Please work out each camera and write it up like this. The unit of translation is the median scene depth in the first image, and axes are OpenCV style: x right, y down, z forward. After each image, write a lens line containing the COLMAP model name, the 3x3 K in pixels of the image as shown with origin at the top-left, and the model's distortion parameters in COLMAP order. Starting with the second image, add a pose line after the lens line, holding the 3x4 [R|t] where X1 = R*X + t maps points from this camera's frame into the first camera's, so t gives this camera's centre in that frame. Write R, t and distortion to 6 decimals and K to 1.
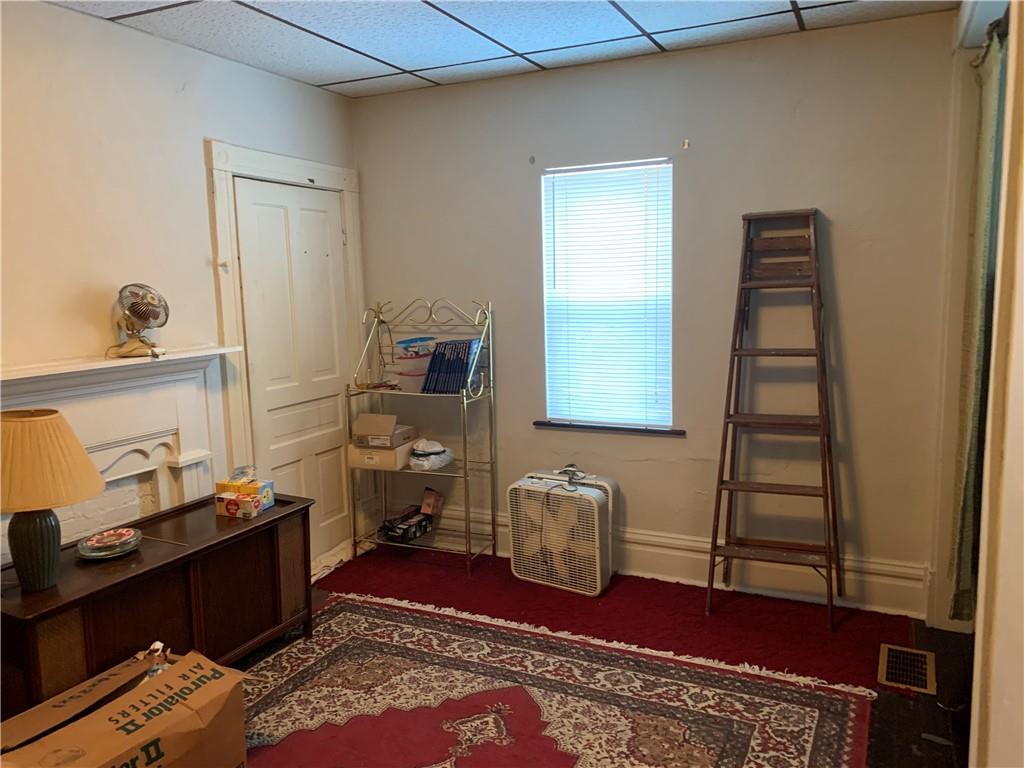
lens RADIAL K [[786.3, 0, 513.5], [0, 786.3, 383.2], [0, 0, 1]] dist [0.006613, 0.000597]
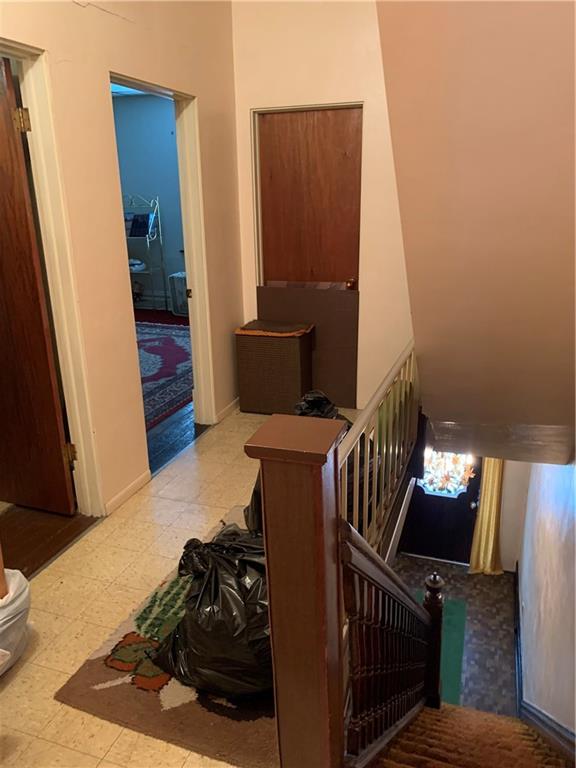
lens RADIAL K [[589.7, 0, 287.6], [0, 589.7, 384.7], [0, 0, 1]] dist [0.006613, 0.000597]
pose [[0.993411, -0.034947, 0.109146, 0.145748], [0.015100, 0.983982, 0.177626, 0.140718], [-0.113605, -0.174807, 0.978027, -0.860334]]
